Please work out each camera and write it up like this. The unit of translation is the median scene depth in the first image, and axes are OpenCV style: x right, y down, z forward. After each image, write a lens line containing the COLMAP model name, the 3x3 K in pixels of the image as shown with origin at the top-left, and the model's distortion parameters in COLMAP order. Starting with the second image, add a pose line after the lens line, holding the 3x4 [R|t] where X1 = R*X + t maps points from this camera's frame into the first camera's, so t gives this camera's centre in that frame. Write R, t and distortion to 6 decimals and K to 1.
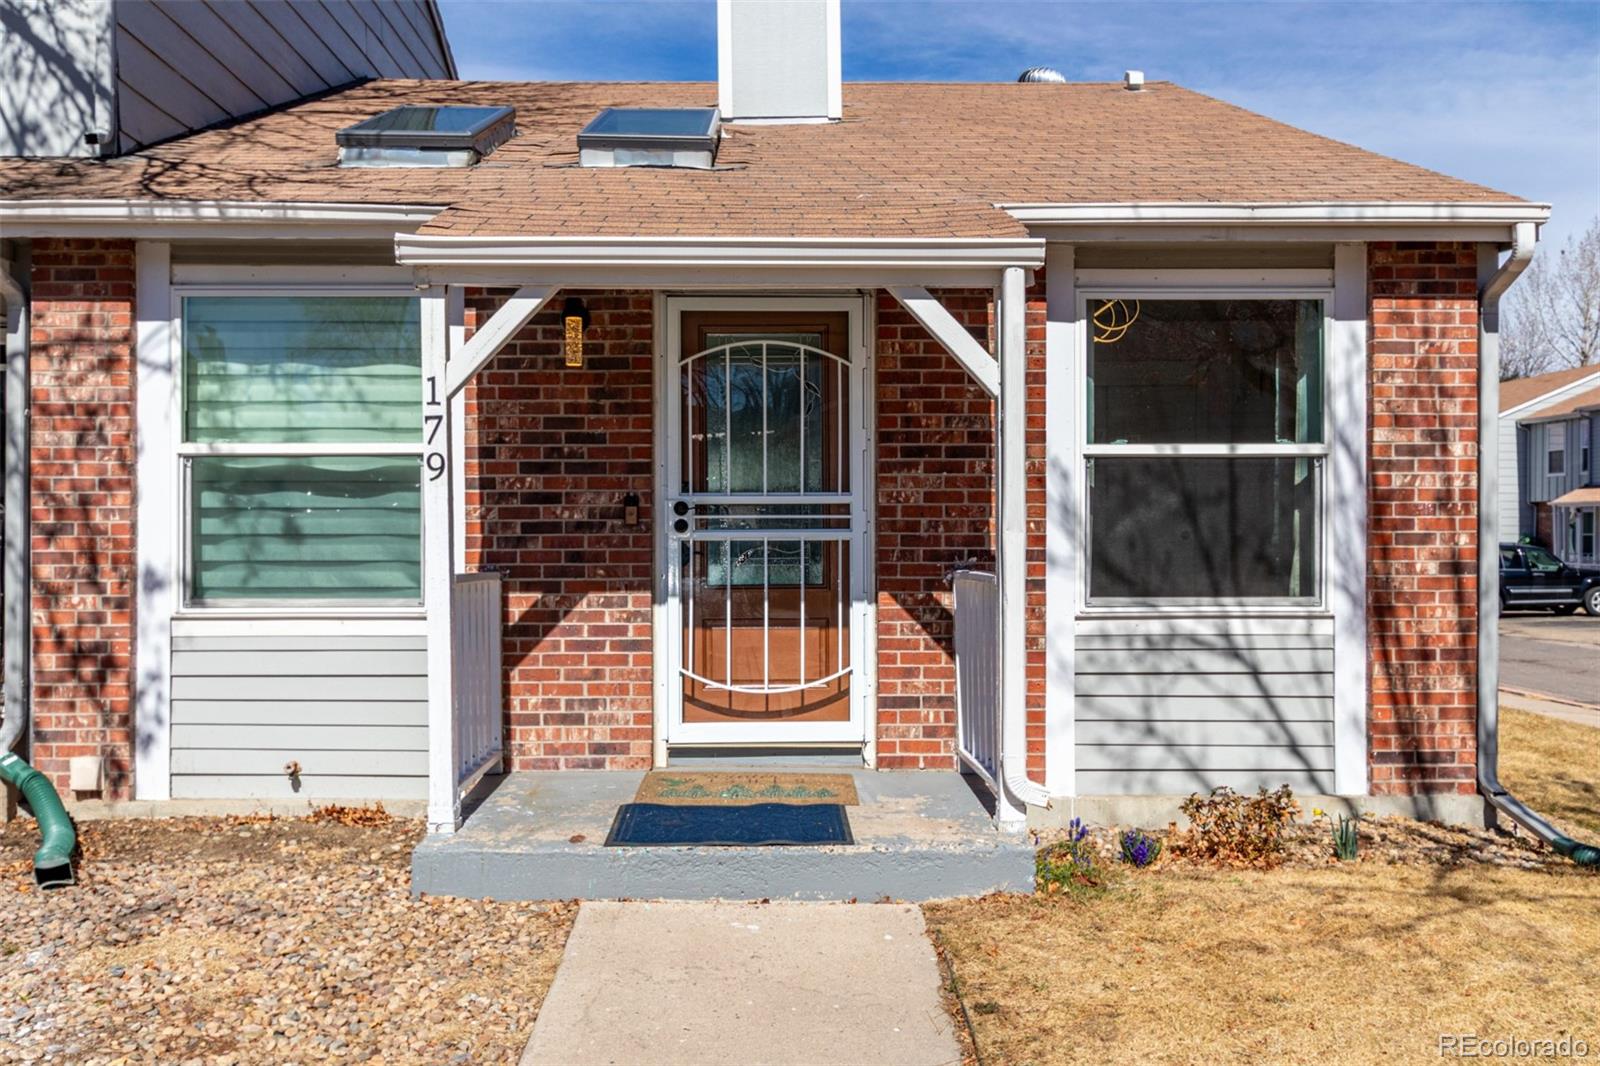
lens RADIAL K [[1427.1, 0, 787.0], [0, 1427.1, 541.1], [0, 0, 1]] dist [-0.004244, 0.011378]
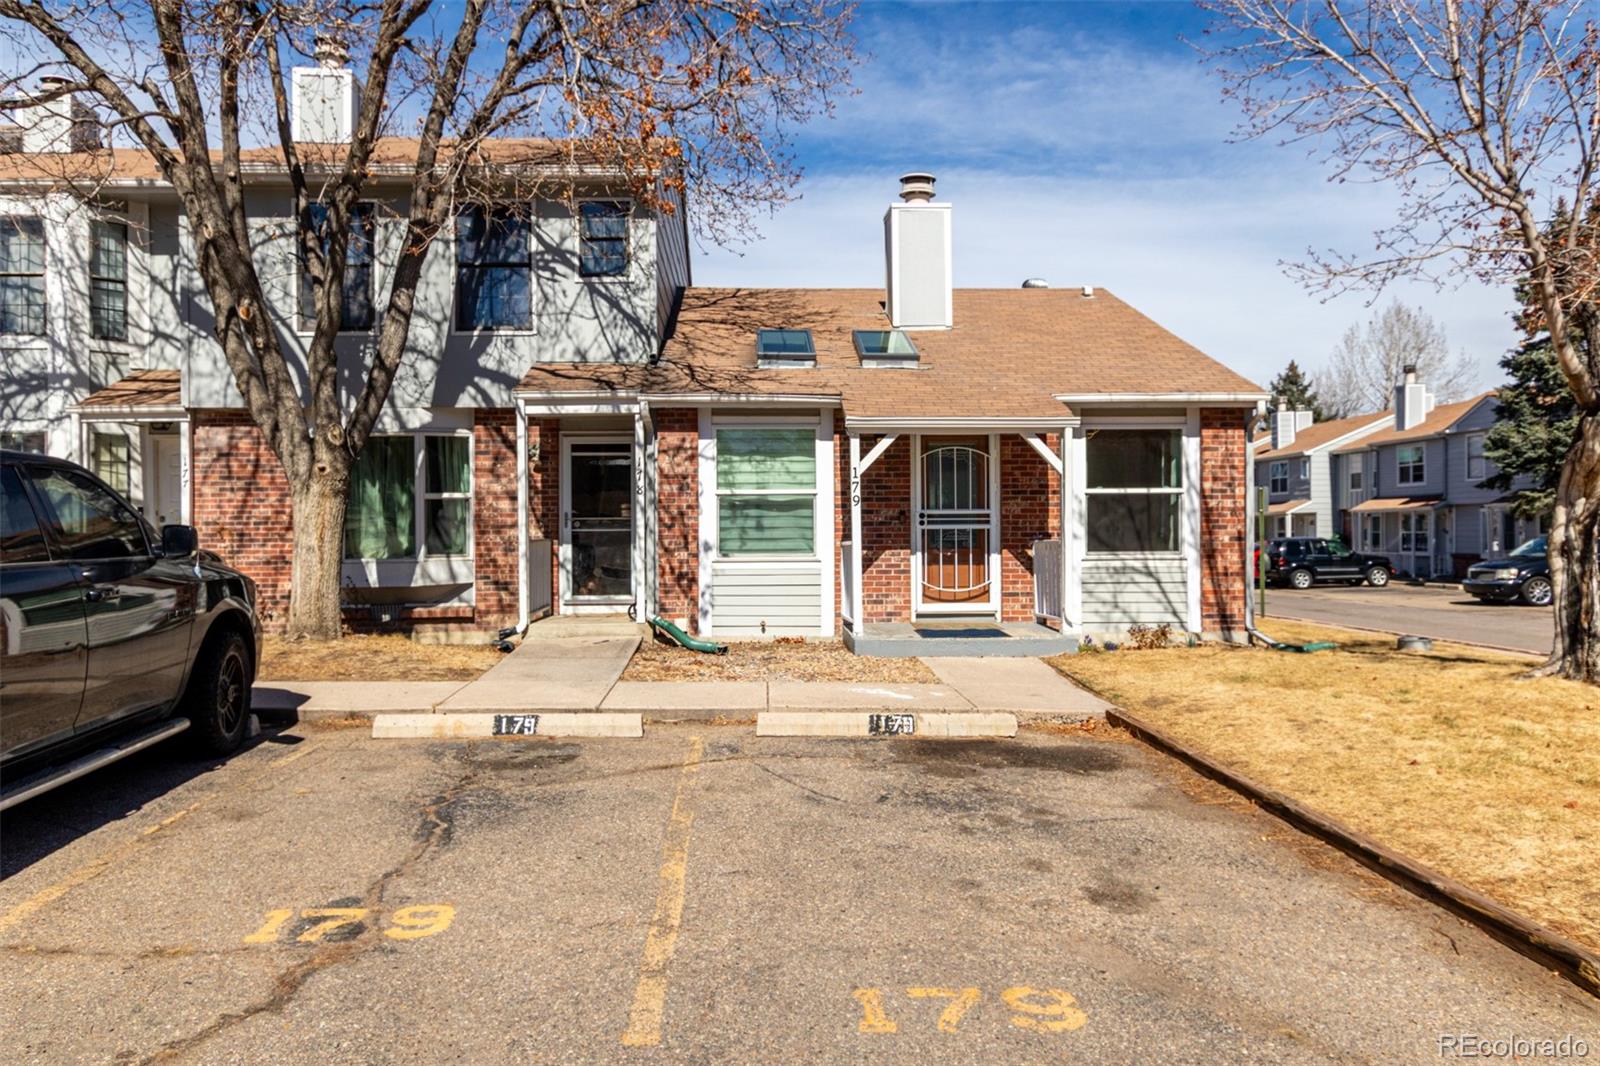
lens RADIAL K [[1164.8, 0, 807.4], [0, 1164.8, 535.3], [0, 0, 1]] dist [0.051542, -0.003371]
pose [[0.999216, -0.004275, 0.039350, -0.348679], [0.004532, 0.999969, -0.006447, 0.022575], [-0.039321, 0.006621, 0.999205, -0.987813]]
